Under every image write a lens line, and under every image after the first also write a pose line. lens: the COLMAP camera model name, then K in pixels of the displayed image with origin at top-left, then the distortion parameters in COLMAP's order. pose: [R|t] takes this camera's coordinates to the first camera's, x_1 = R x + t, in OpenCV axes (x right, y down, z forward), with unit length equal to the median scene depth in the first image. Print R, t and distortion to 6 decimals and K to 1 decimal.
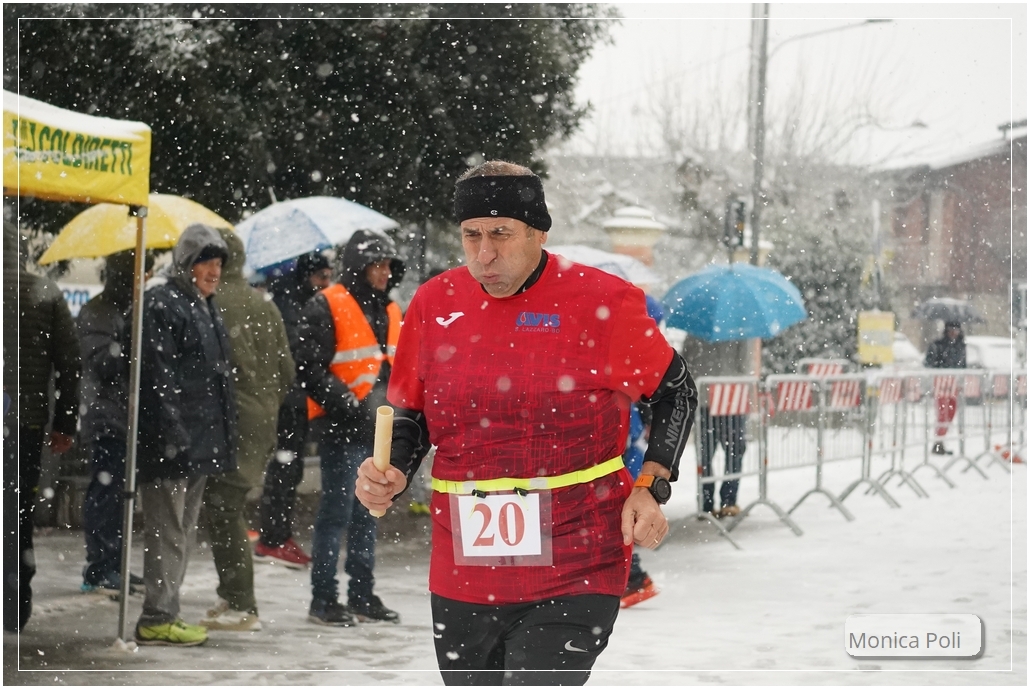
lens RADIAL K [[3206.4, 0, 515.0], [0, 3206.4, 344.5], [0, 0, 1]] dist [-0.037000, -1.715861]
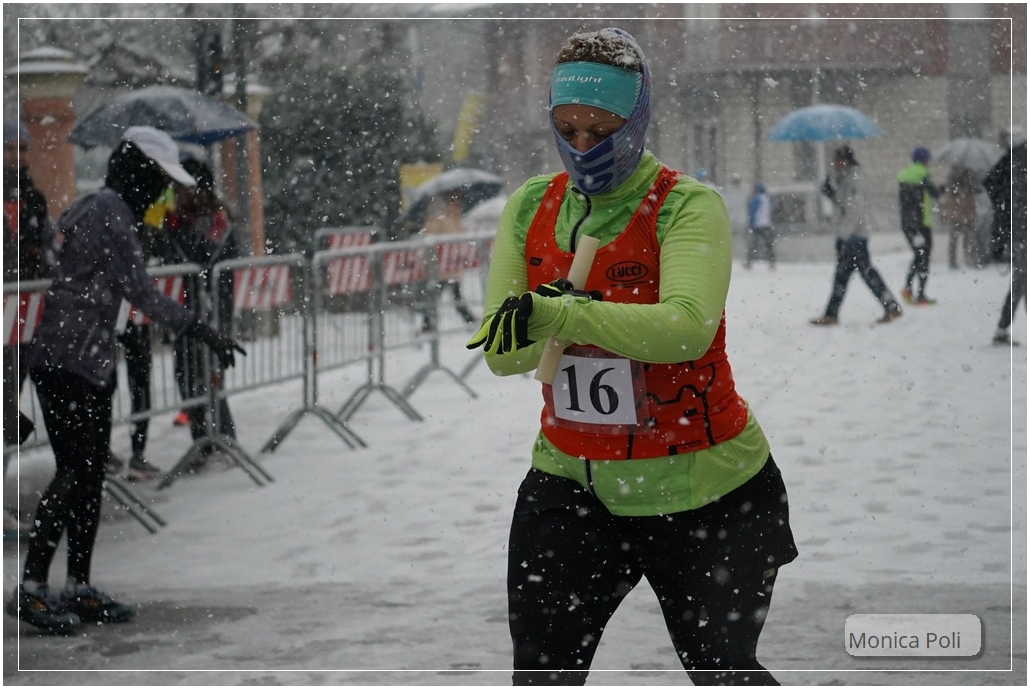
lens RADIAL K [[3084.9, 0, 515.0], [0, 3084.9, 344.5], [0, 0, 1]] dist [-0.071676, -0.755373]
pose [[0.992219, -0.075183, 0.099238, 0.054713], [0.070822, 0.996392, 0.046765, 0.000567], [-0.102396, -0.039373, 0.993964, 0.212024]]
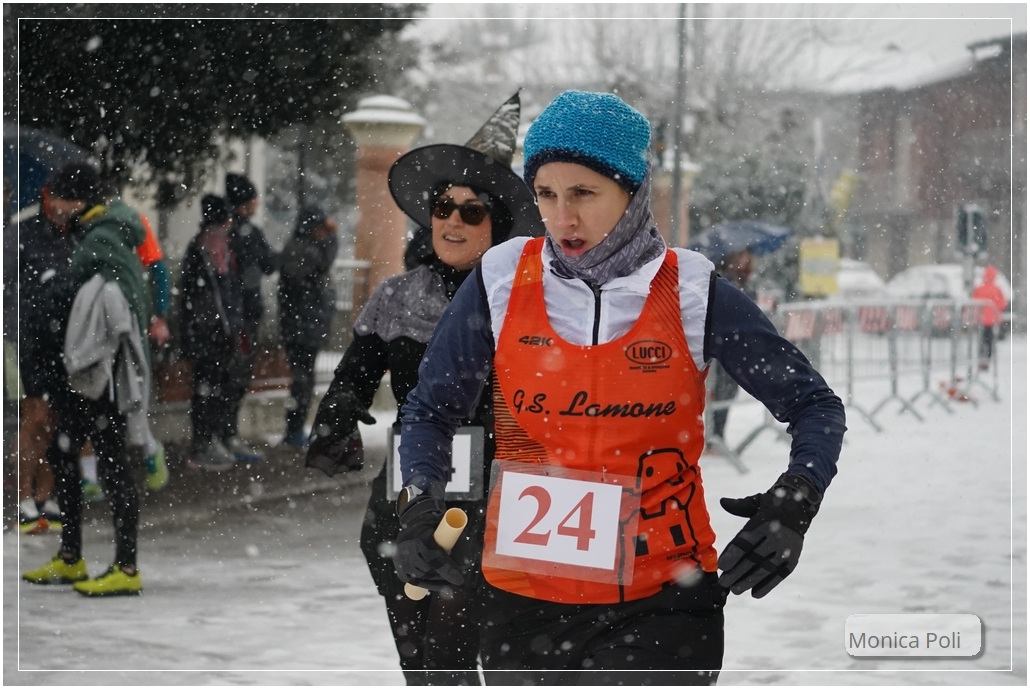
lens RADIAL K [[3206.4, 0, 515.0], [0, 3206.4, 344.5], [0, 0, 1]] dist [-0.037000, -1.715861]
pose [[0.999918, -0.012793, -0.000783, 0.025352], [0.012805, 0.999734, 0.019204, 0.001299], [0.000537, -0.019212, 0.999815, 0.075751]]
